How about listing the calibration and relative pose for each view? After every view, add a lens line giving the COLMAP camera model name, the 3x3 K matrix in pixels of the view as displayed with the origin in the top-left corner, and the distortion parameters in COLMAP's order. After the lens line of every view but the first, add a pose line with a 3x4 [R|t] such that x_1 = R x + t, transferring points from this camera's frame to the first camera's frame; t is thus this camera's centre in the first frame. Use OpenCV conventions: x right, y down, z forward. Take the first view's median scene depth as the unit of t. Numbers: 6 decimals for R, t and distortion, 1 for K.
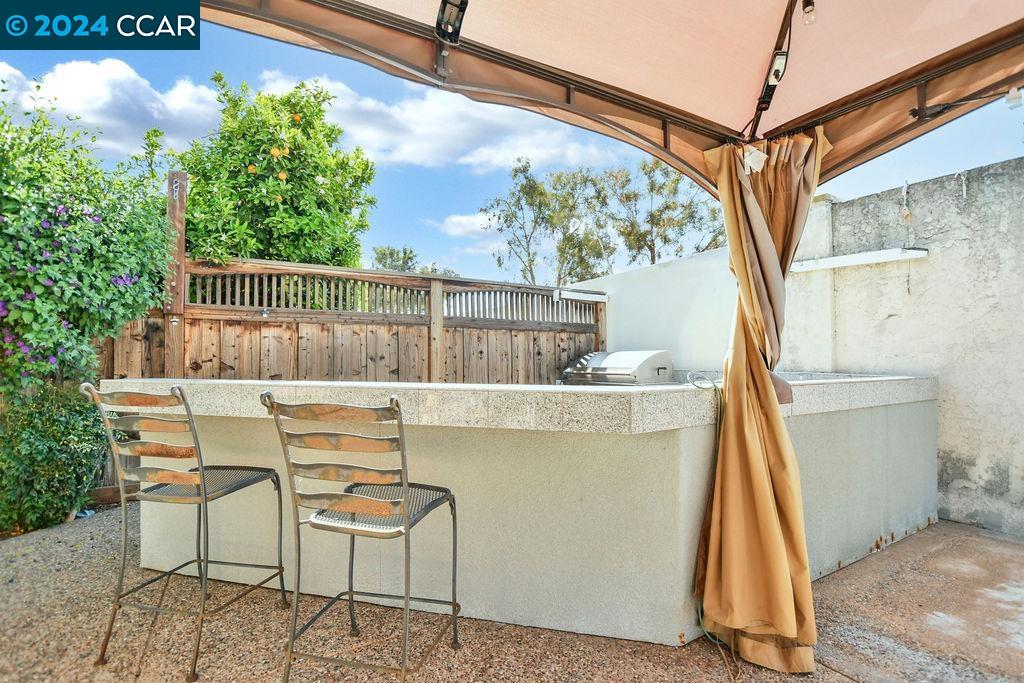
lens RADIAL K [[480.1, 0, 509.4], [0, 480.1, 347.2], [0, 0, 1]] dist [-0.023624, -0.000006]
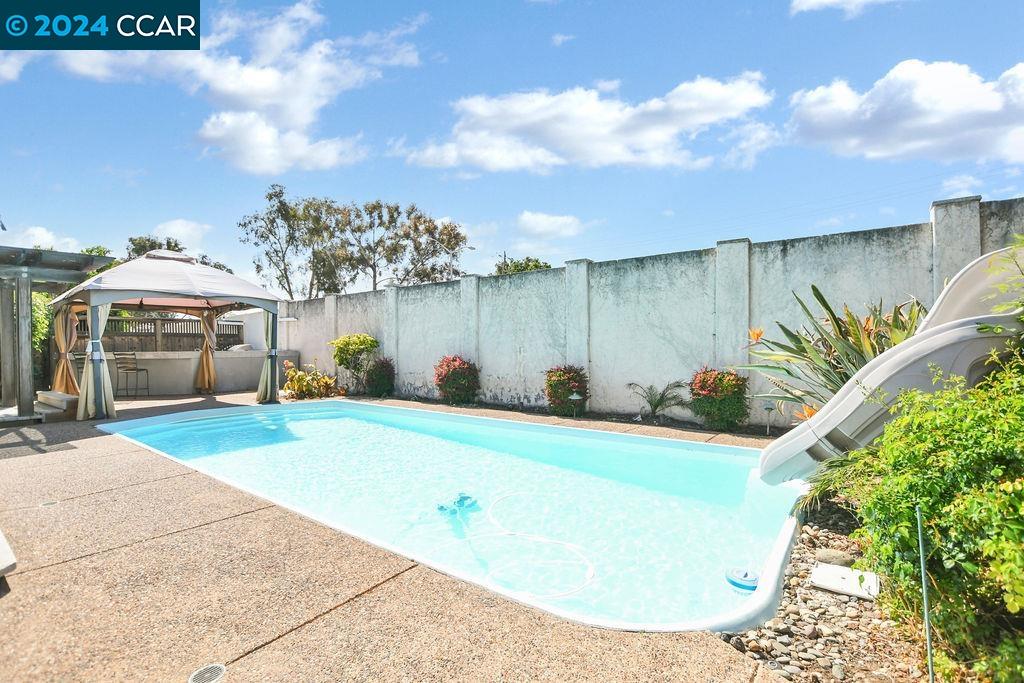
lens RADIAL K [[480.1, 0, 509.4], [0, 480.1, 347.2], [0, 0, 1]] dist [-0.023624, -0.000006]
pose [[0.922817, -0.012565, 0.385033, 0.774337], [0.005163, 0.999782, 0.020251, -0.034315], [-0.385203, -0.016700, 0.922681, -2.669607]]
